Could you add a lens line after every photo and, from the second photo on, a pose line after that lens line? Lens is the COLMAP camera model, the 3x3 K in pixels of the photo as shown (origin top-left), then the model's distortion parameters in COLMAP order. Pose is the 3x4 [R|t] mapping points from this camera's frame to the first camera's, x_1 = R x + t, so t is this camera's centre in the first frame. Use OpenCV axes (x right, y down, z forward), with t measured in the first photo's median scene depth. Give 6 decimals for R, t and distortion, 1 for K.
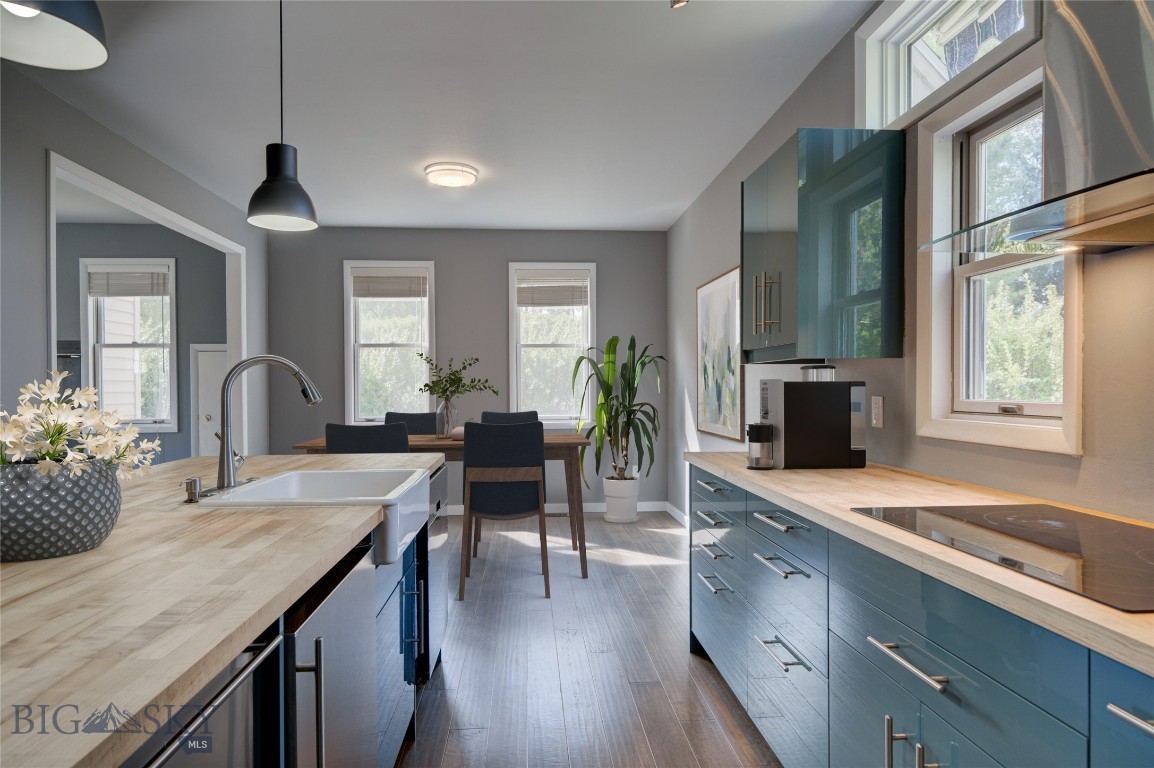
lens RADIAL K [[667.3, 0, 575.7], [0, 667.3, 391.2], [0, 0, 1]] dist [0.014341, -0.002341]
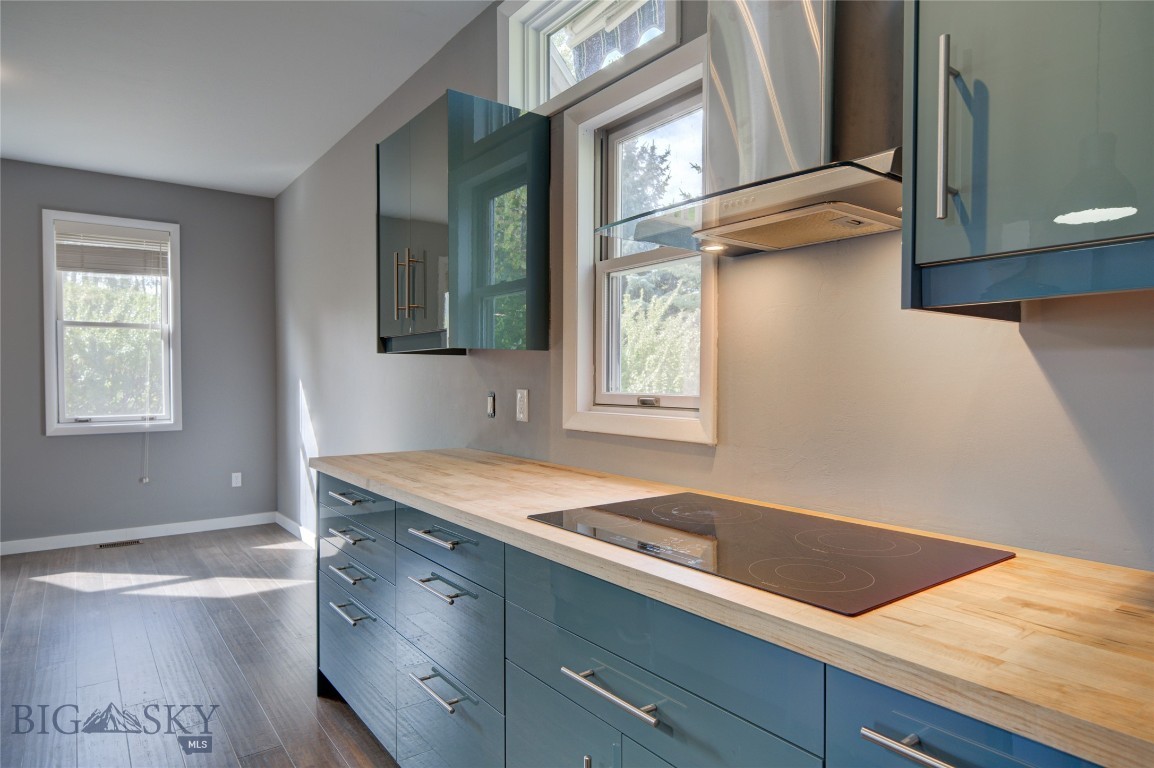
lens RADIAL K [[675.2, 0, 570.4], [0, 675.2, 391.4], [0, 0, 1]] dist [0.017450, -0.013472]
pose [[0.848715, -0.006191, 0.528814, -0.007878], [0.000338, 0.999938, 0.011164, -0.000559], [-0.528850, -0.009297, 0.848664, 0.129582]]
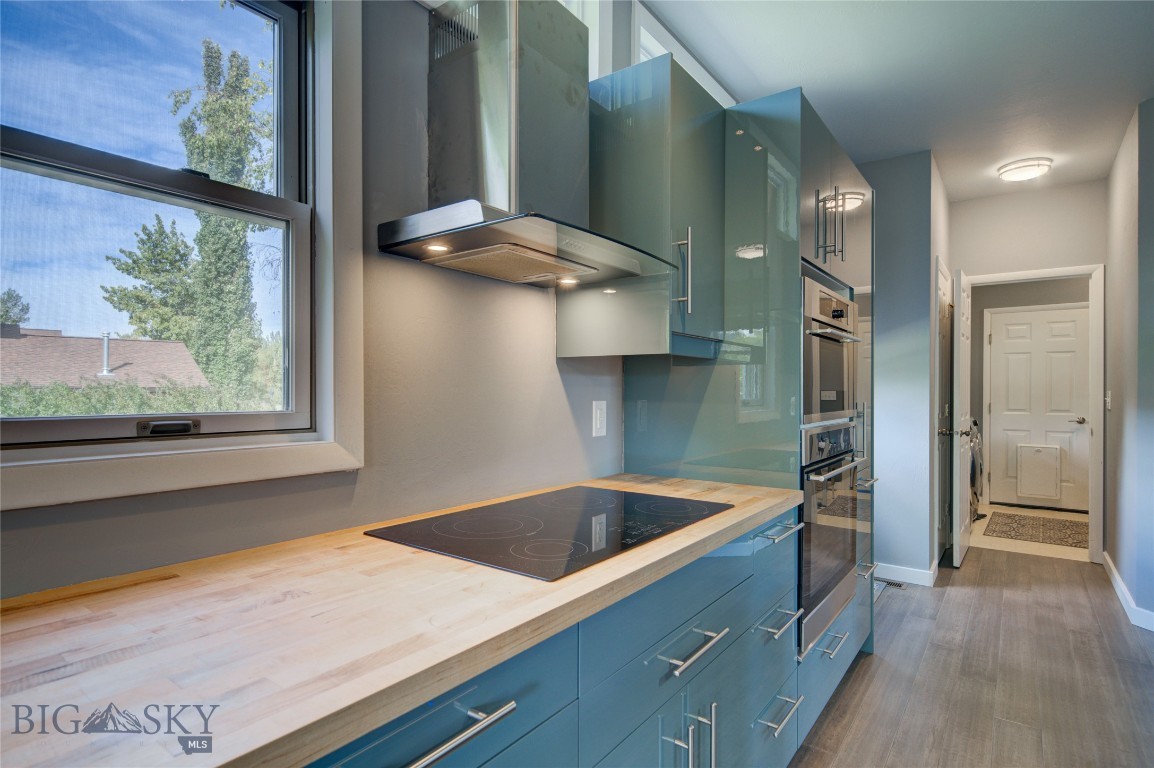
lens RADIAL K [[592.2, 0, 577.0], [0, 592.2, 384.0], [0, 0, 1]] dist [-0.000352, -0.000049]
pose [[-0.754360, 0.008534, 0.656405, 0.021053], [0.004390, 0.999959, -0.007956, -0.004338], [-0.656446, -0.003120, -0.754367, 0.864993]]
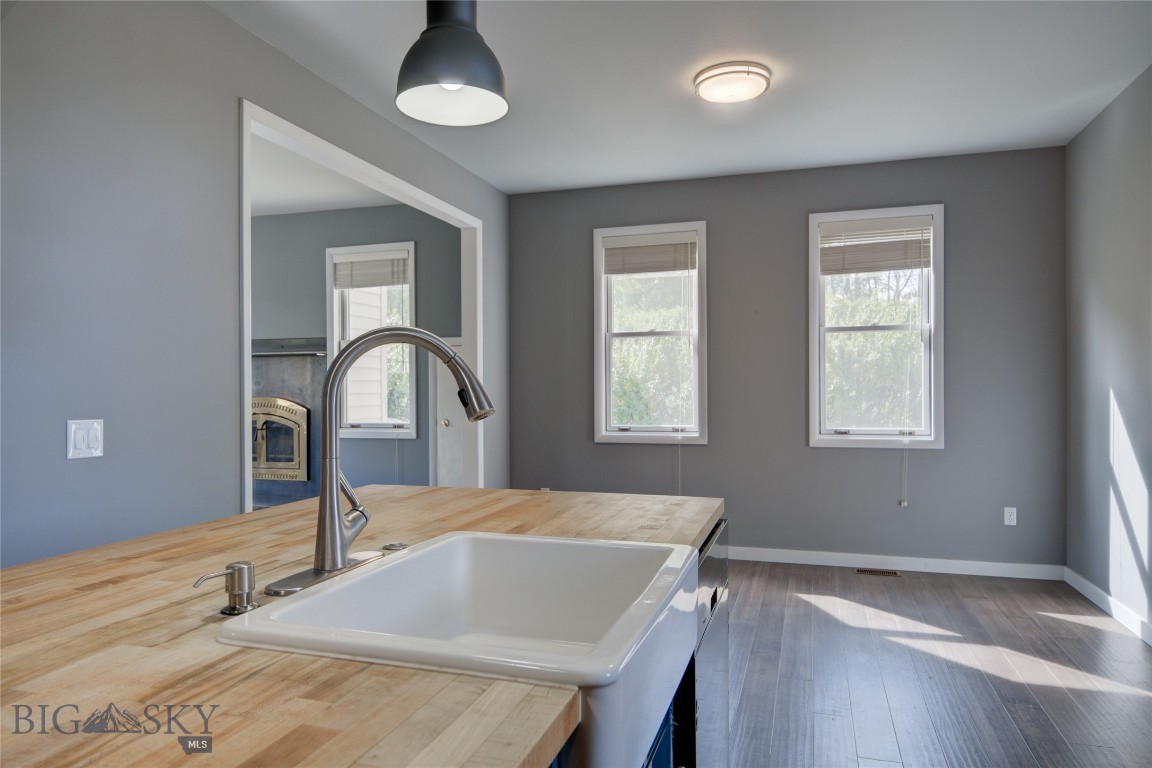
lens RADIAL K [[751.4, 0, 572.9], [0, 751.4, 393.3], [0, 0, 1]] dist [0.003477, 0.000385]
pose [[0.927857, 0.003314, -0.372922, -0.080305], [-0.003032, 0.999995, 0.001344, -0.001218], [0.372925, -0.000117, 0.927862, 0.366937]]
